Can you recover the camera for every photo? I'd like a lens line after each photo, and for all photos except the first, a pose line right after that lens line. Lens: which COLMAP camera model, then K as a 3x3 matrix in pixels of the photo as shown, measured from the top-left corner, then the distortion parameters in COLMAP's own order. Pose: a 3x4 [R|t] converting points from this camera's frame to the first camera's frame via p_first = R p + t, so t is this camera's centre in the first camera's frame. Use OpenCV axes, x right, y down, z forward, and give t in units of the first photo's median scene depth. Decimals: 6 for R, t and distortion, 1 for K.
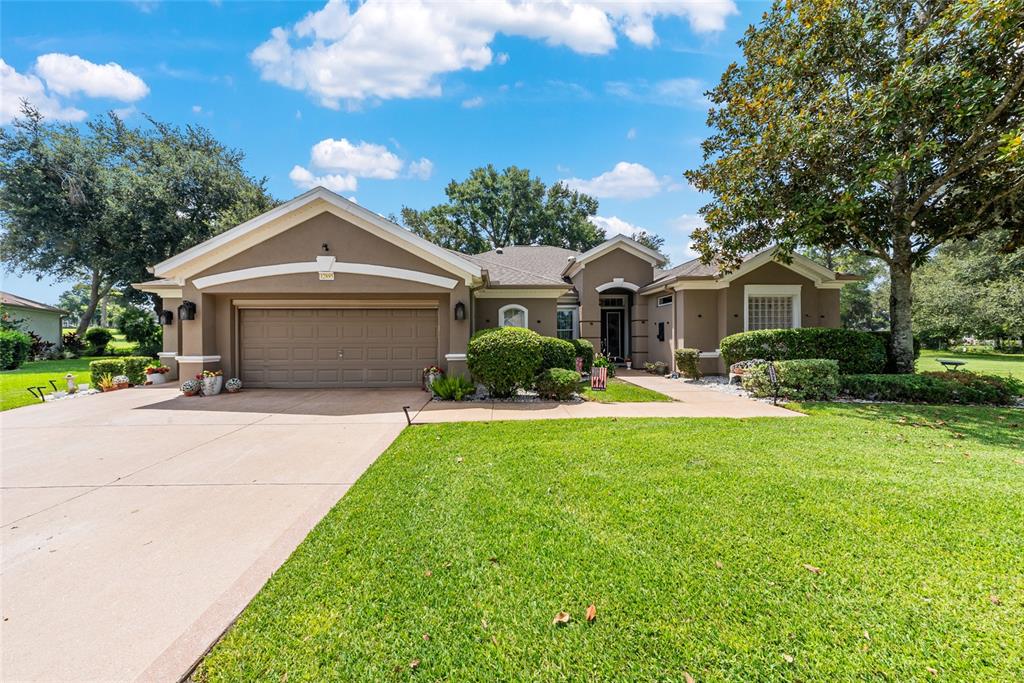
lens RADIAL K [[376.7, 0, 527.9], [0, 376.7, 318.5], [0, 0, 1]] dist [0.000684, 0.000283]
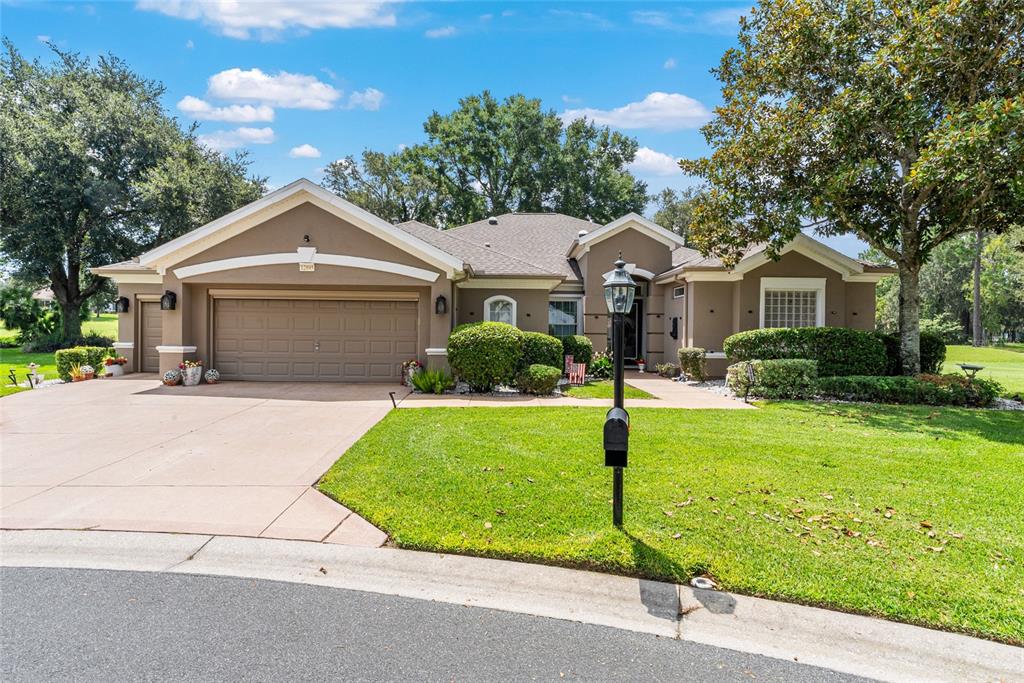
lens RADIAL K [[577.0, 0, 537.4], [0, 577.0, 300.6], [0, 0, 1]] dist [0.012597, -0.000910]
pose [[0.999782, 0.015268, -0.014219, 0.081901], [-0.015310, 0.999879, -0.002845, -0.026593], [0.014174, 0.003062, 0.999895, -0.446377]]
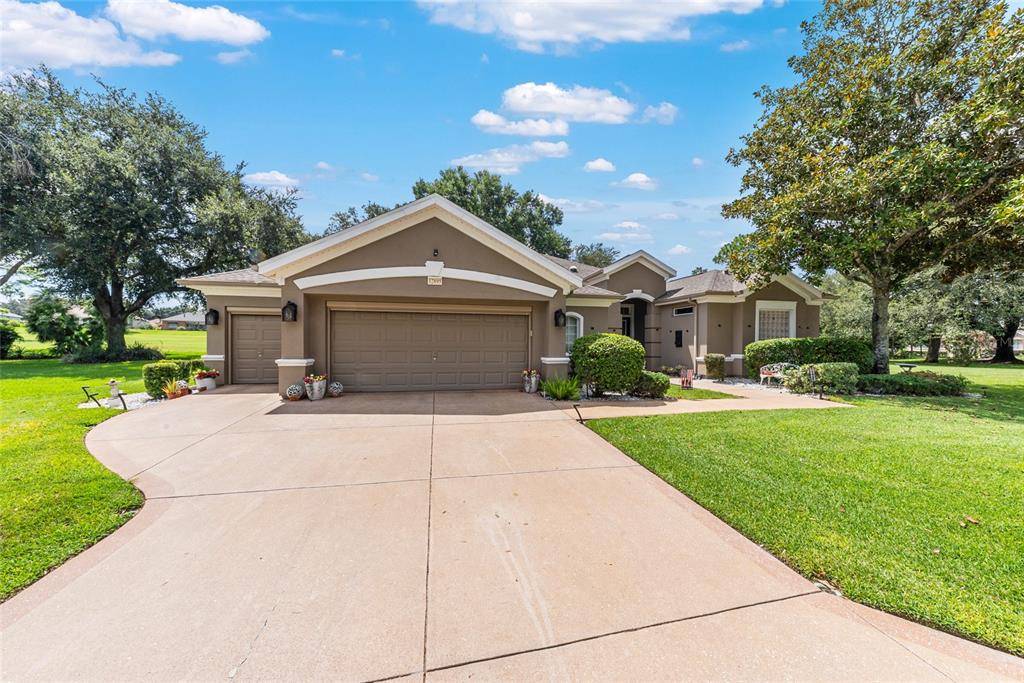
lens RADIAL K [[376.7, 0, 530.8], [0, 376.7, 324.4], [0, 0, 1]] dist [0.000684, 0.000283]
pose [[0.982840, 0.018937, 0.183484, -0.406698], [-0.019835, 0.999799, 0.003056, -0.002899], [-0.183389, -0.006643, 0.983018, -0.043174]]
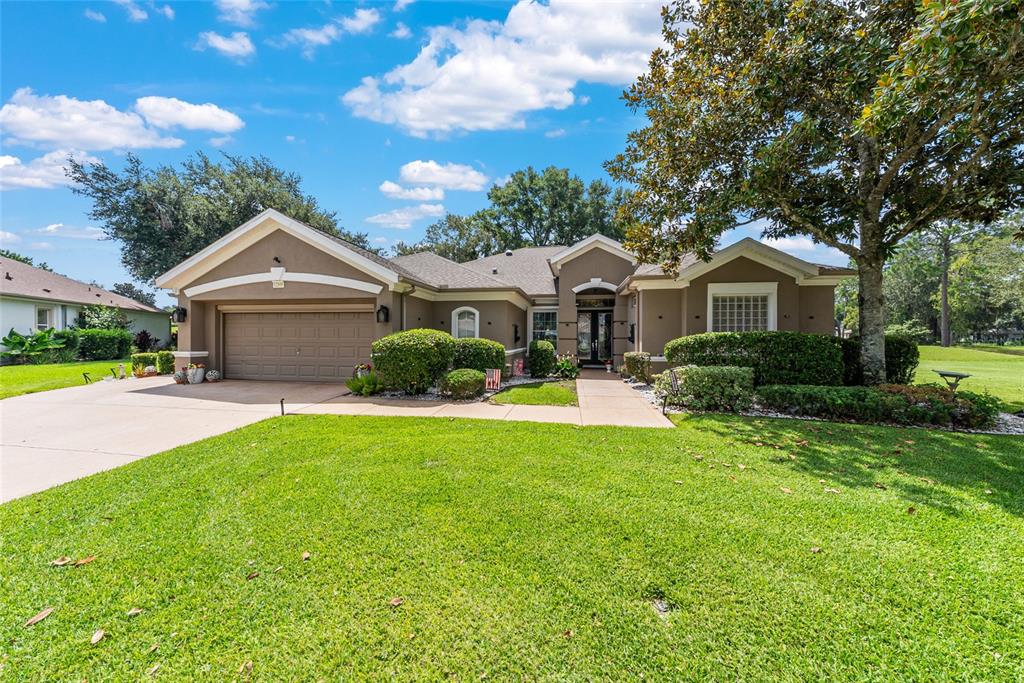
lens RADIAL K [[376.7, 0, 524.1], [0, 376.7, 318.4], [0, 0, 1]] dist [0.000684, 0.000283]
pose [[0.979413, -0.001330, -0.201862, 0.387160], [0.001761, 0.999997, 0.001956, -0.008002], [0.201858, -0.002272, 0.979412, 0.012935]]
